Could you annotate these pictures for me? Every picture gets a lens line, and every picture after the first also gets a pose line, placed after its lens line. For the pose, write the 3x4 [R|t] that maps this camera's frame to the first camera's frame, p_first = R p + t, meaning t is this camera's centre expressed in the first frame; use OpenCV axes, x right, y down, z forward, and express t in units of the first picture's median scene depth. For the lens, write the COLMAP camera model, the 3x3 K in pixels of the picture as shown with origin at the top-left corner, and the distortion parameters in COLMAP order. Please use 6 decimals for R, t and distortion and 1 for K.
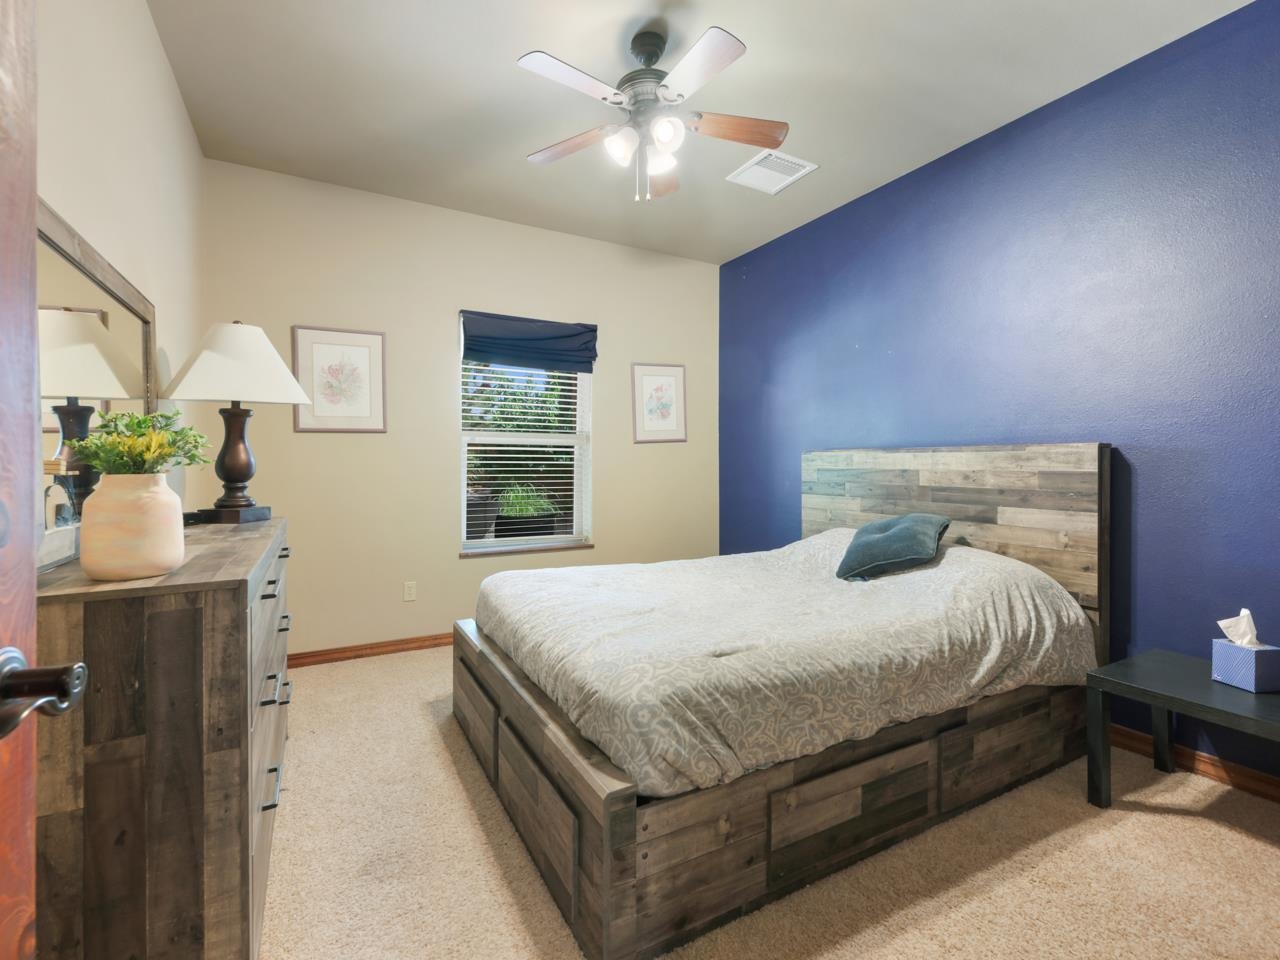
lens RADIAL K [[576.7, 0, 642.8], [0, 576.7, 470.6], [0, 0, 1]] dist [-0.001316, 0.000078]
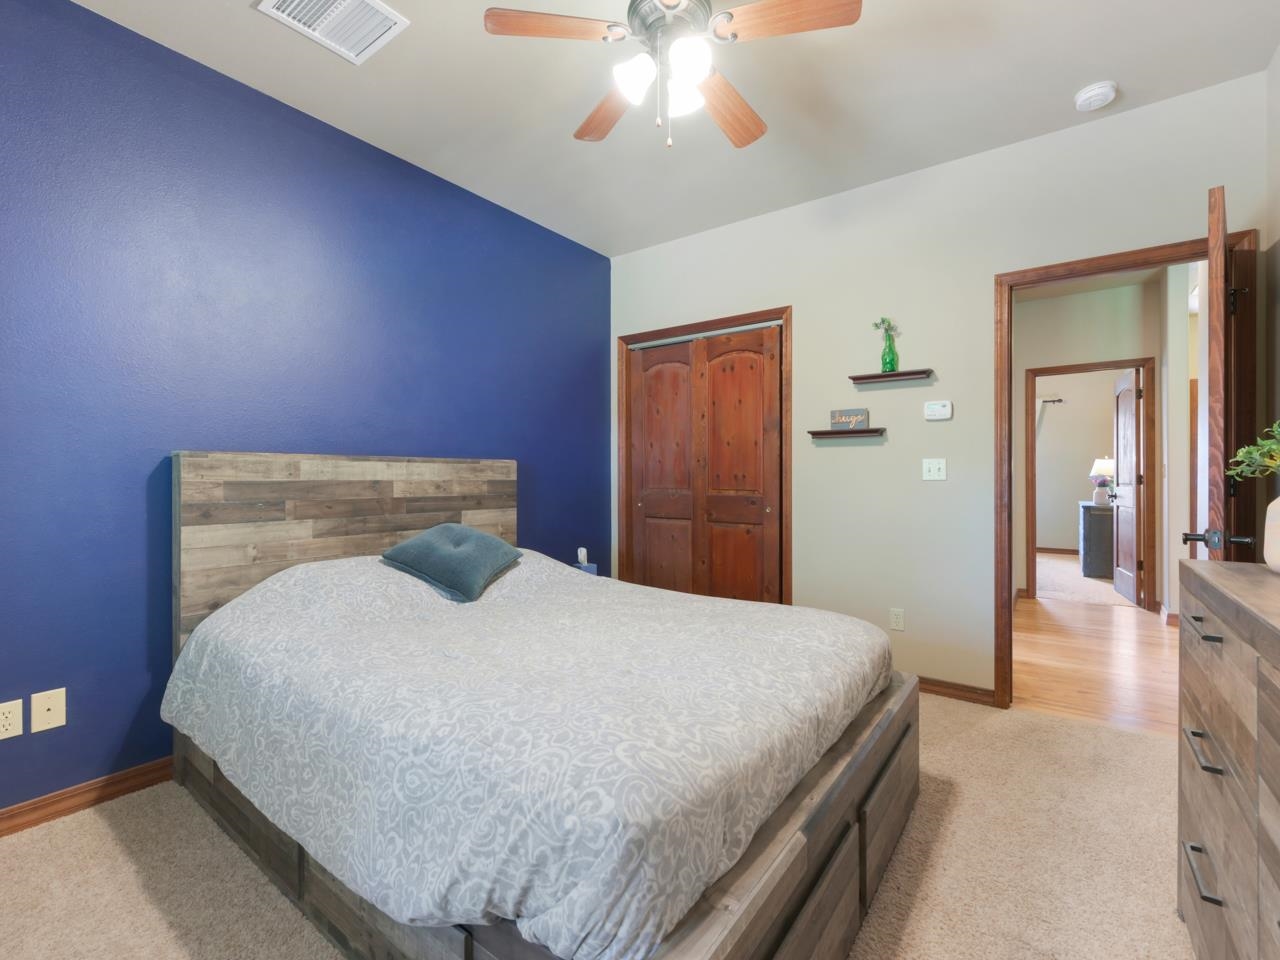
lens RADIAL K [[576.7, 0, 642.8], [0, 576.7, 470.6], [0, 0, 1]] dist [-0.001316, 0.000078]
pose [[-0.414151, 0.005451, 0.910192, -0.511509], [0.007073, 0.999971, -0.002770, -0.011523], [-0.910181, 0.005290, -0.414178, 0.984574]]
